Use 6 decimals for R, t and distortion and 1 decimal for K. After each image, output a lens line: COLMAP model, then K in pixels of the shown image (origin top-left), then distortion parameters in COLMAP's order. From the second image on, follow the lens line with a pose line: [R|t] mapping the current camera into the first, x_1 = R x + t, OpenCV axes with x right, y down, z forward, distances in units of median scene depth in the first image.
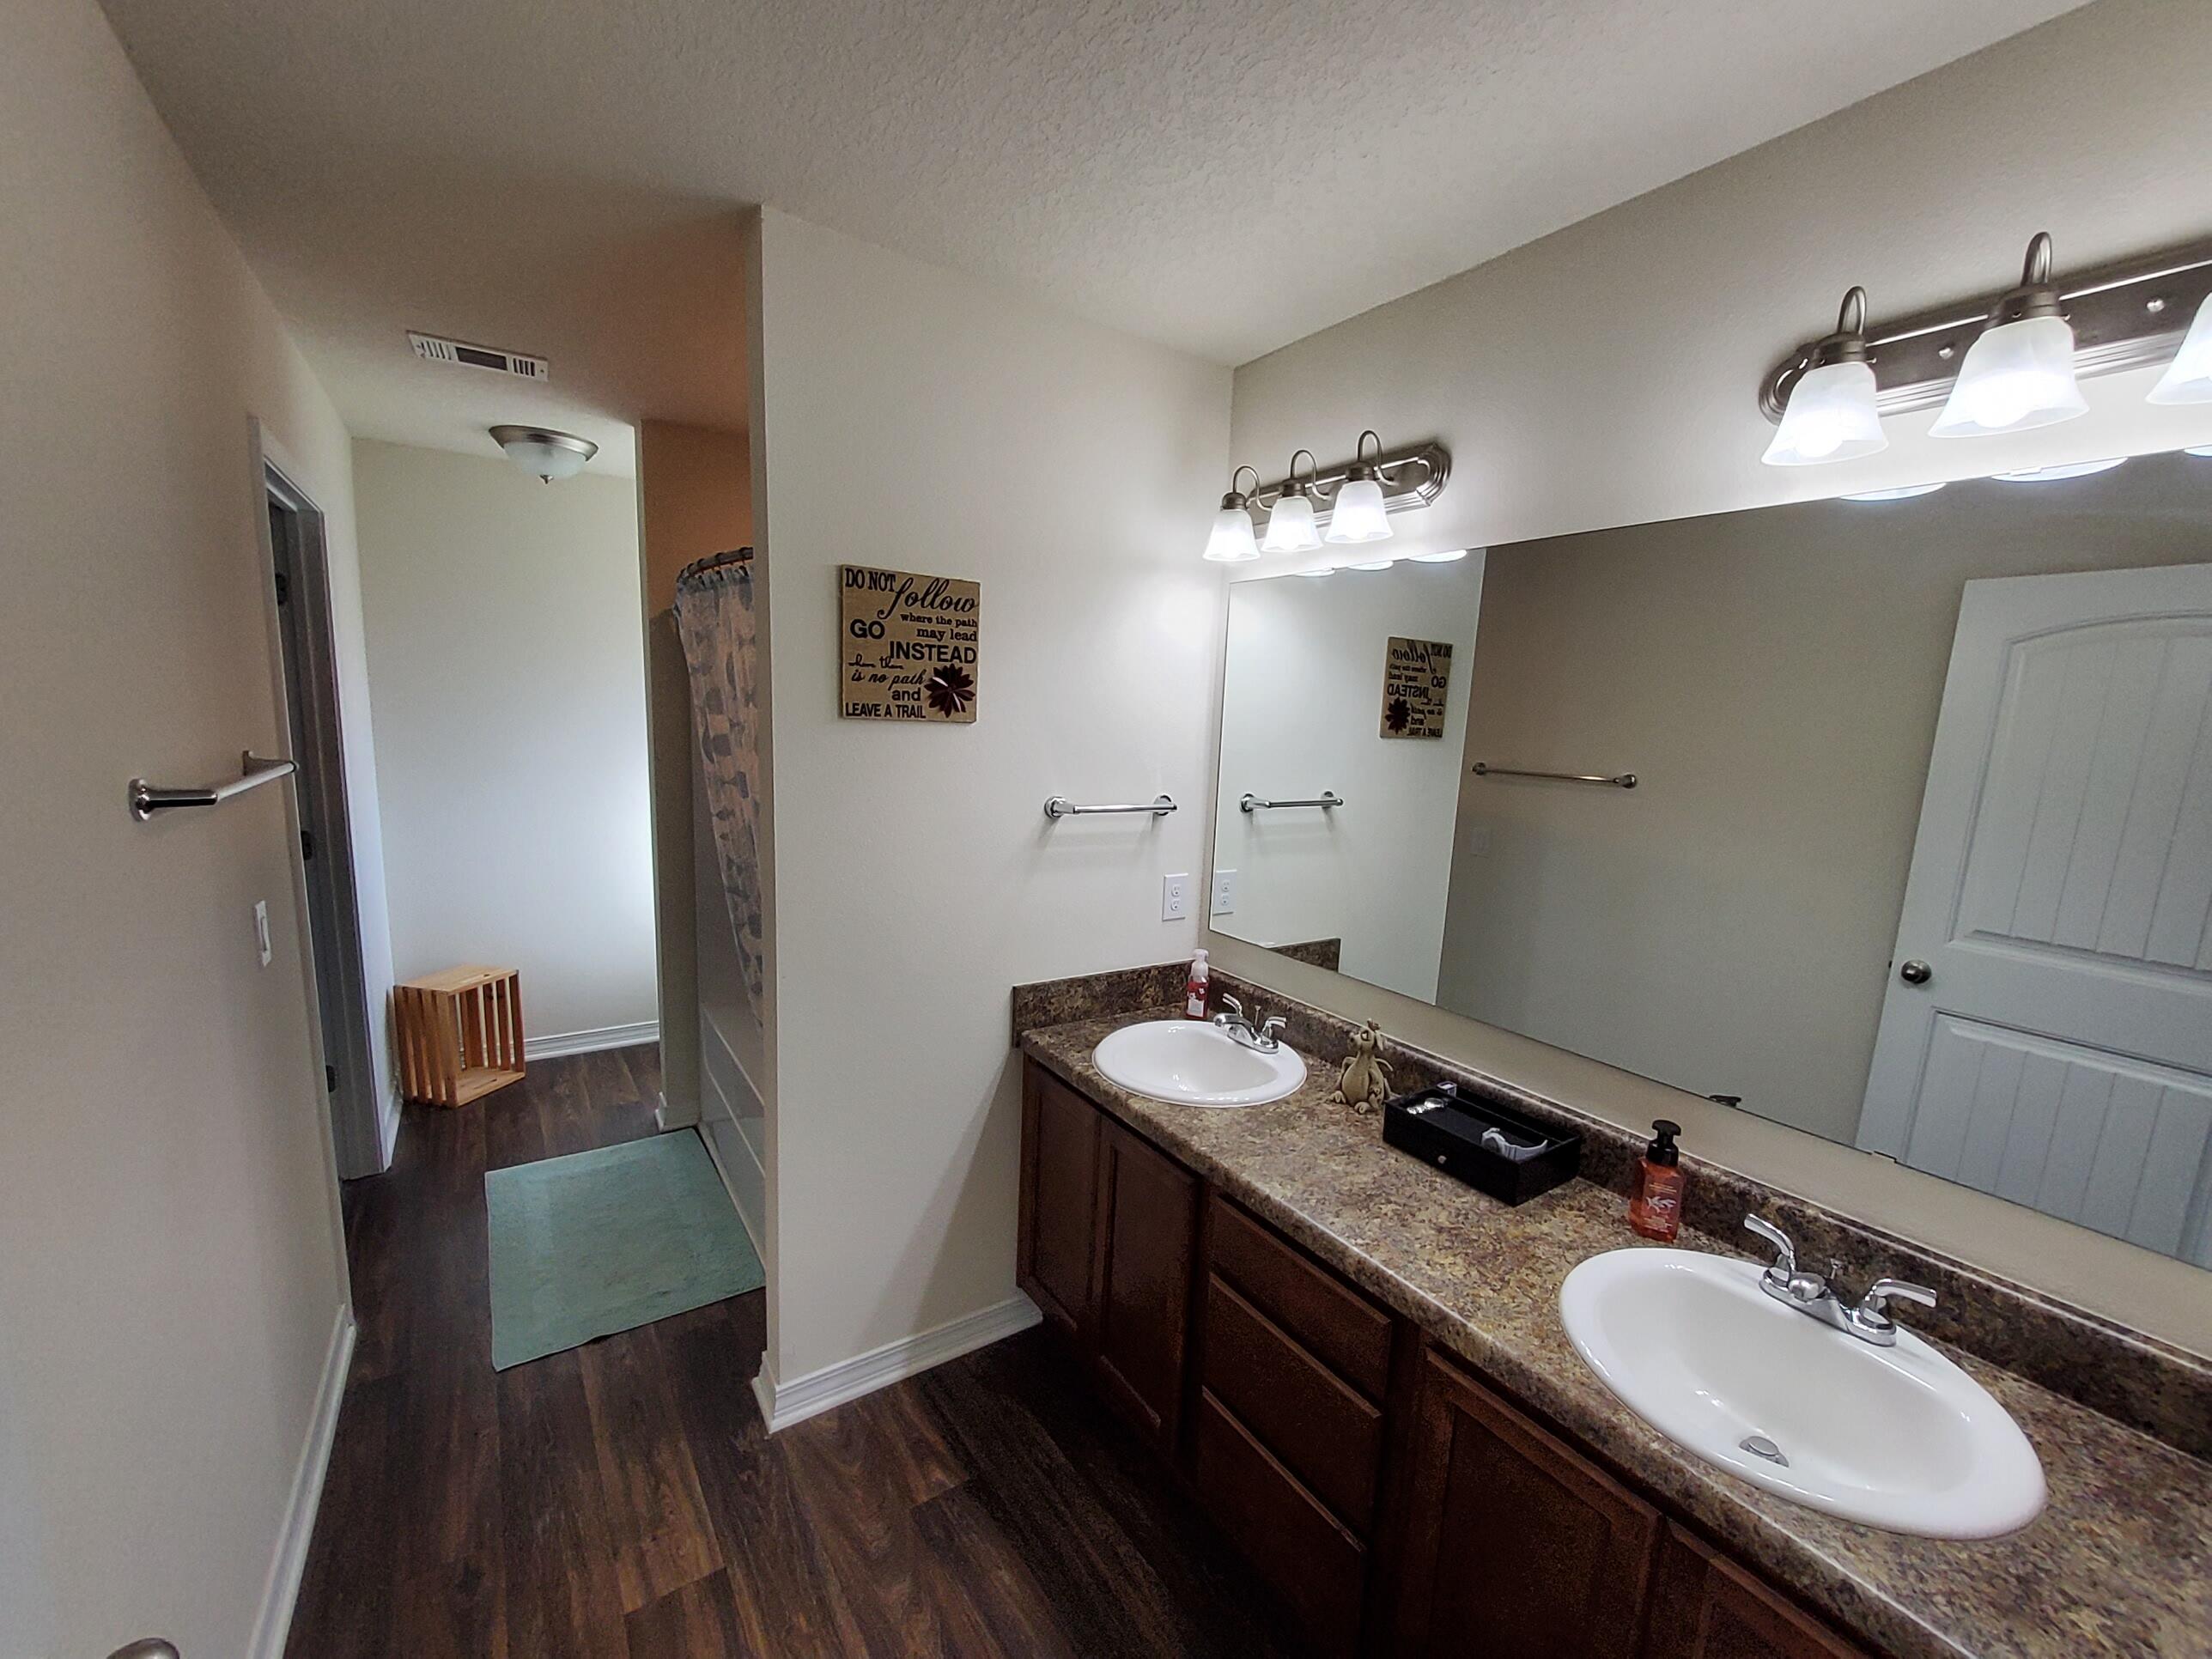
lens RADIAL K [[889.6, 0, 1109.1], [0, 889.6, 864.2], [0, 0, 1]] dist [-0.006703, -0.000246]
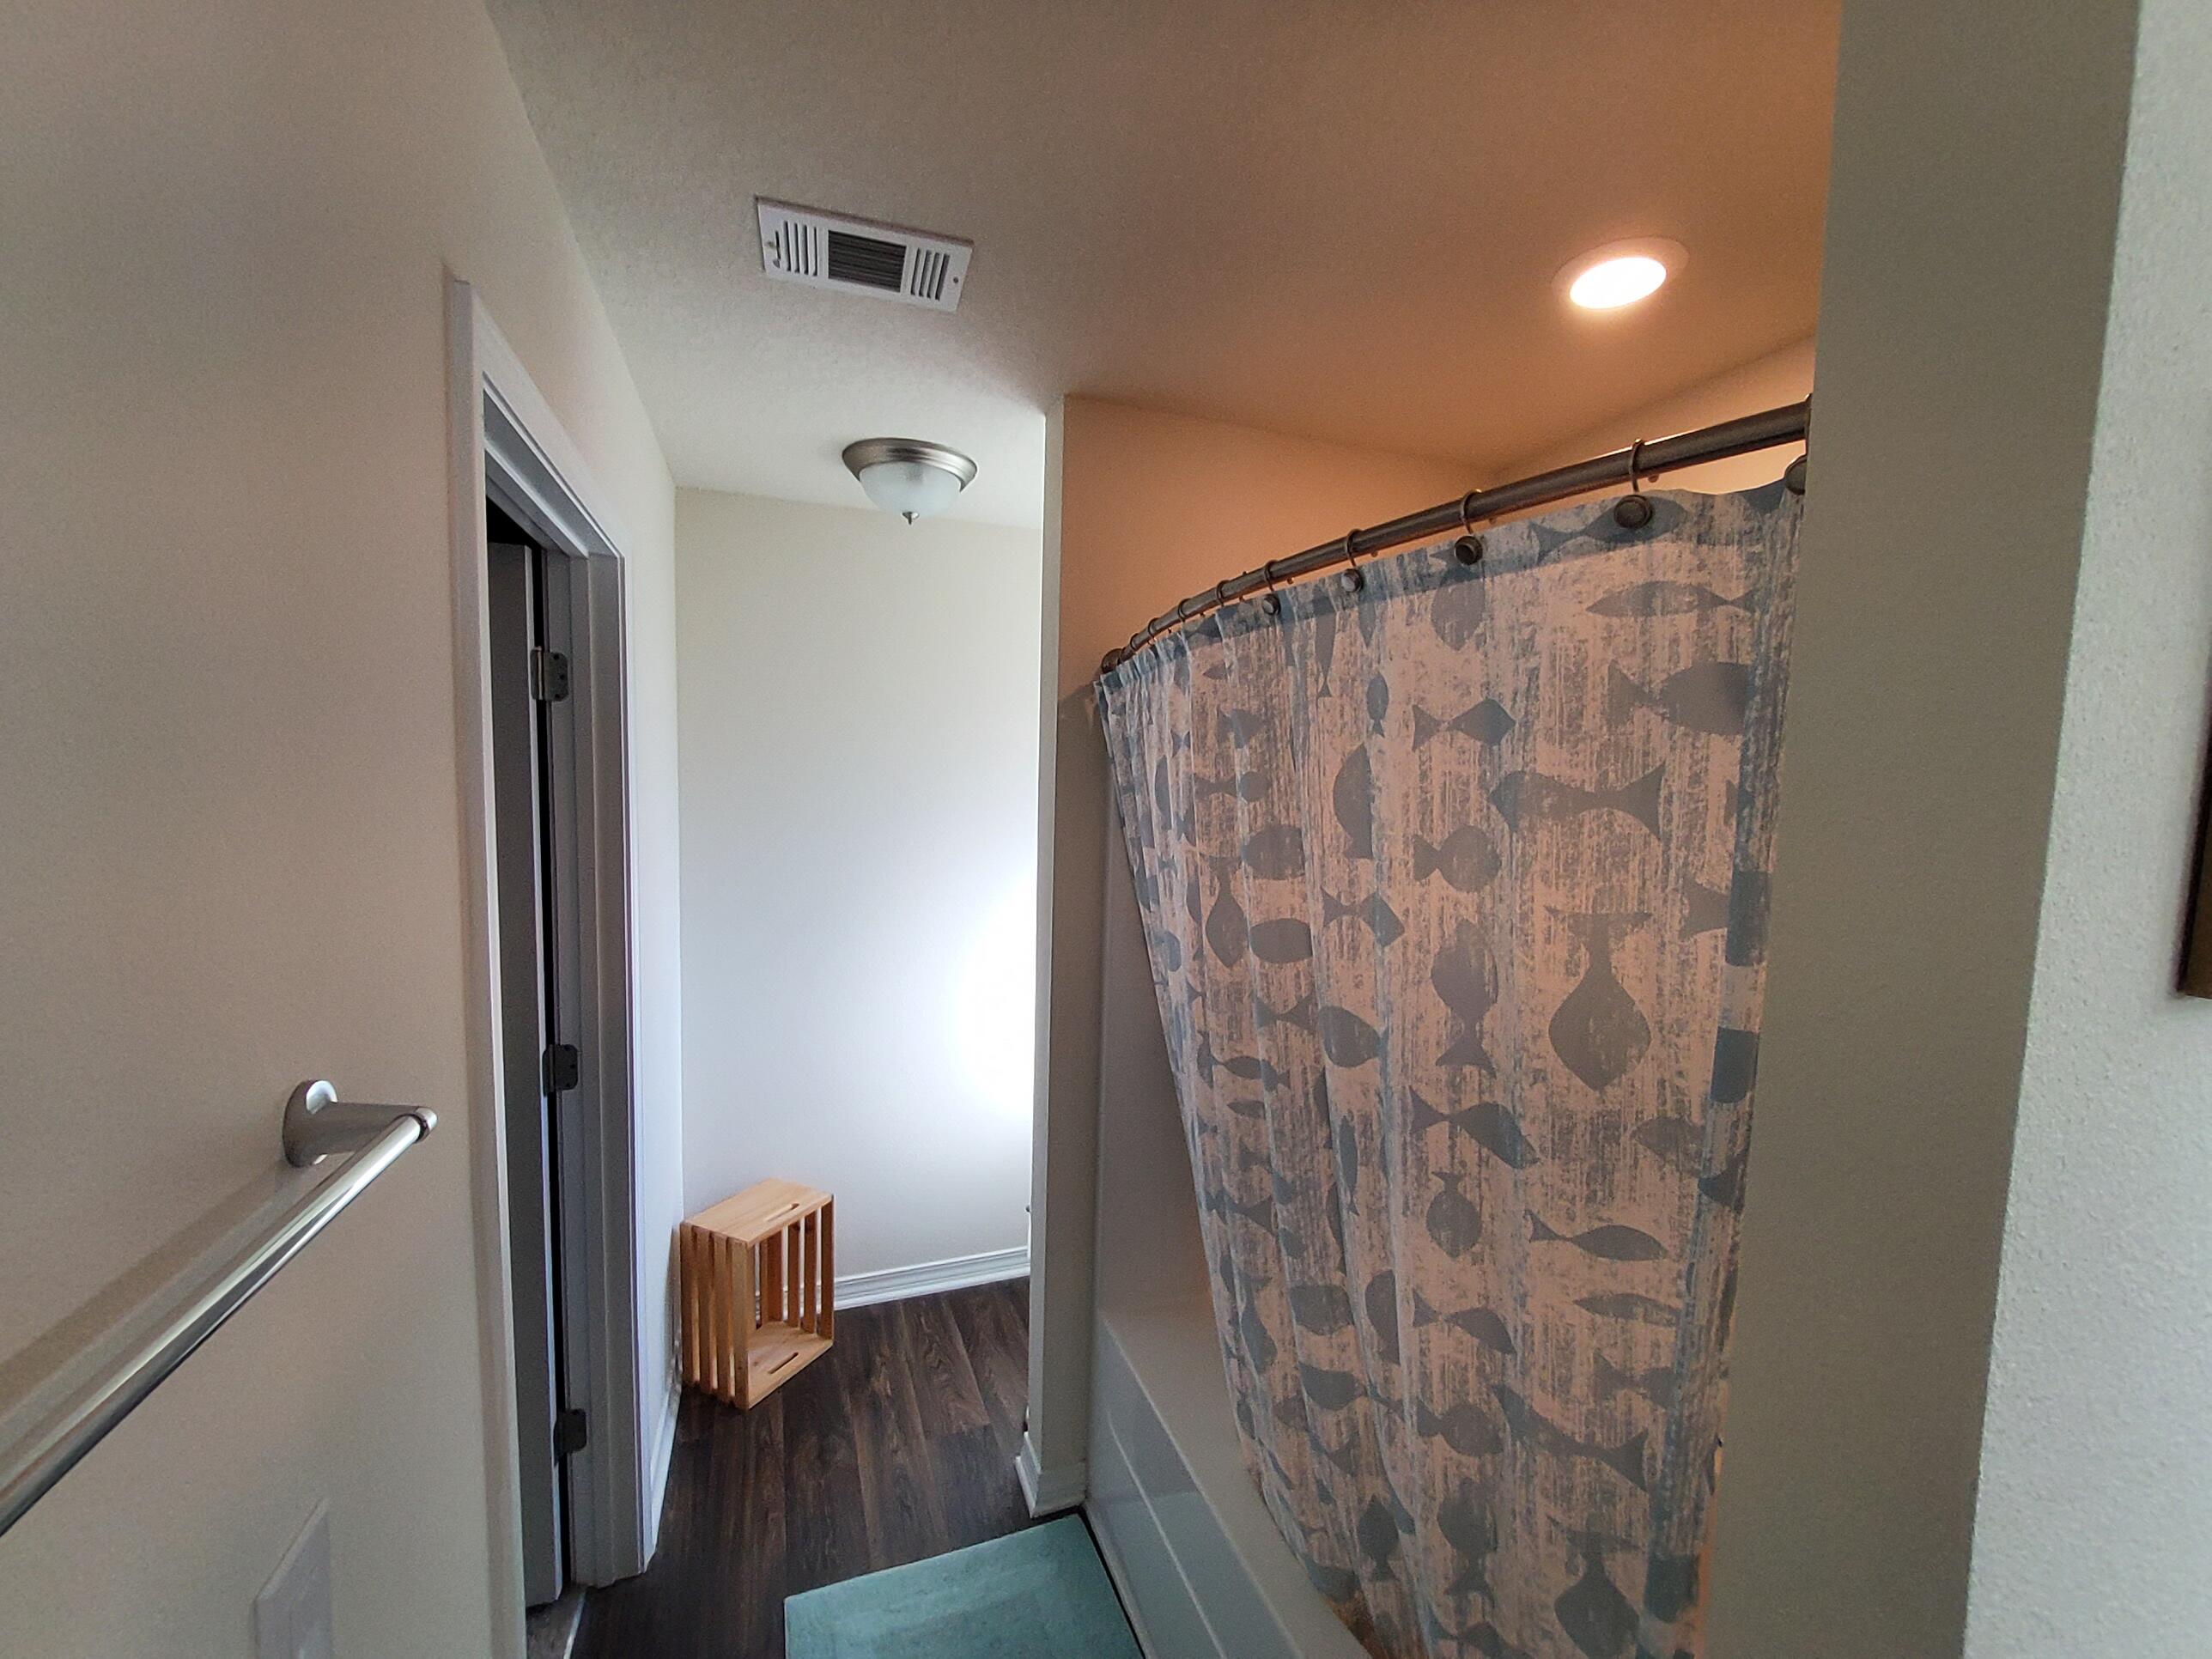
lens RADIAL K [[889.6, 0, 1109.1], [0, 889.6, 864.2], [0, 0, 1]] dist [-0.006703, -0.000246]
pose [[0.966868, 0.000164, -0.255278, -0.290523], [-0.023808, 0.995699, -0.089535, -0.095675], [0.254165, 0.092647, 0.962713, 0.371060]]
